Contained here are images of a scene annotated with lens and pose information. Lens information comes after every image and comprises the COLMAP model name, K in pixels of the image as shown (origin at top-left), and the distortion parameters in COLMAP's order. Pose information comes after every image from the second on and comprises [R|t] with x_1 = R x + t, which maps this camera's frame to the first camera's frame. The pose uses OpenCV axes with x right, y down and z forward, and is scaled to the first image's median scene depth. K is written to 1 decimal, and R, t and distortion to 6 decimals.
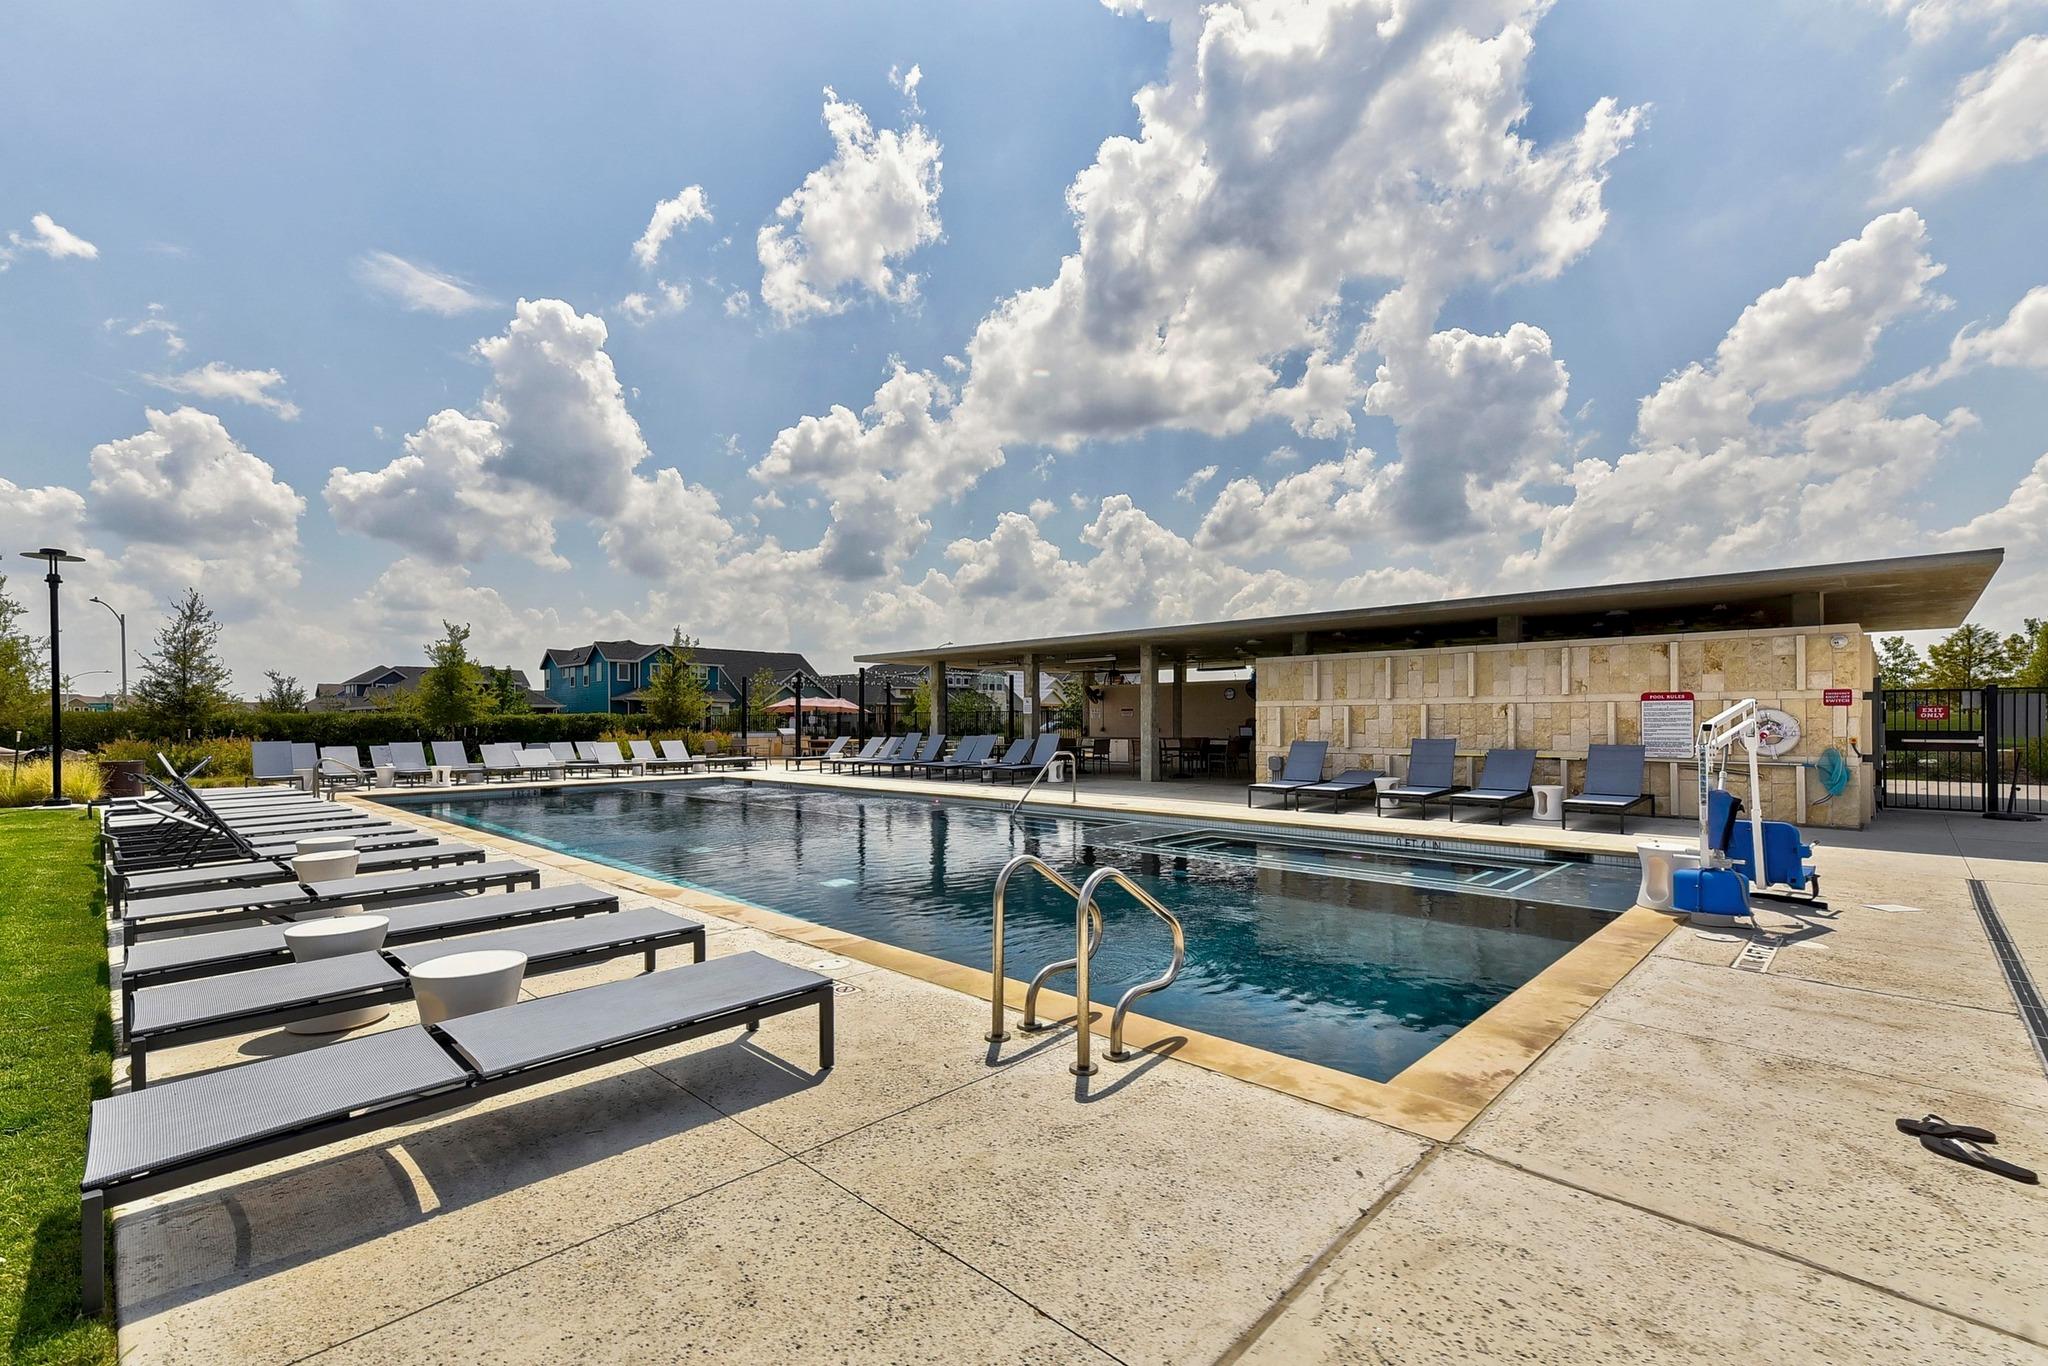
lens RADIAL K [[890.5, 0, 1022.6], [0, 890.5, 719.1], [0, 0, 1]] dist [-0.000347, -0.000189]
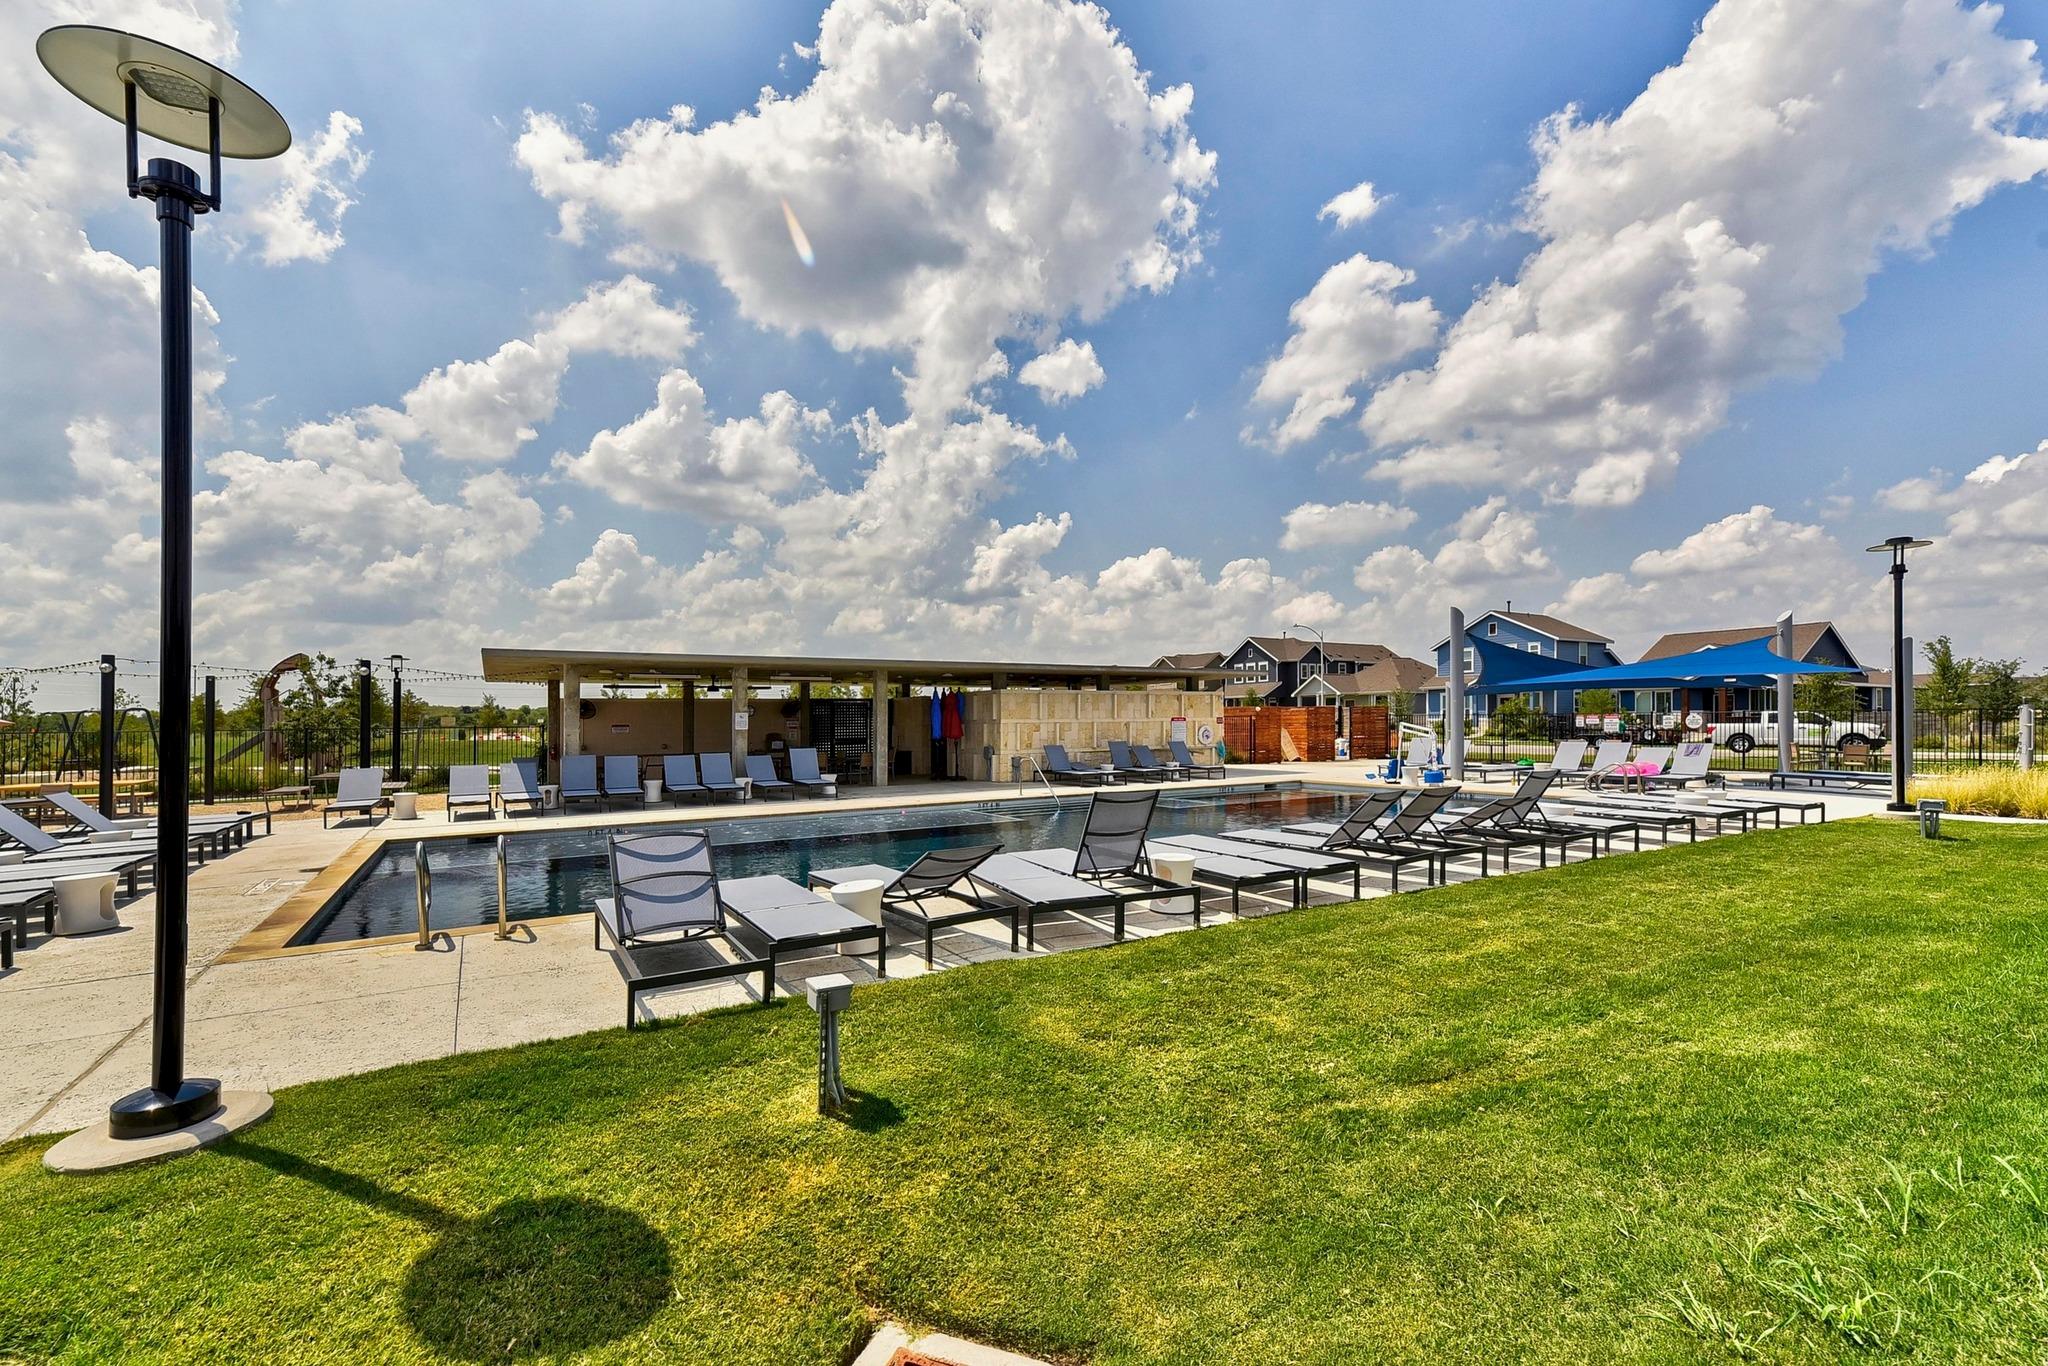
lens RADIAL K [[829.7, 0, 1021.0], [0, 829.7, 714.1], [0, 0, 1]] dist [-0.000394, 0.000003]
pose [[0.230474, 0.010265, 0.973024, -0.837746], [0.008359, 0.999887, -0.012529, -0.008821], [-0.973043, 0.011021, 0.230362, 0.520976]]
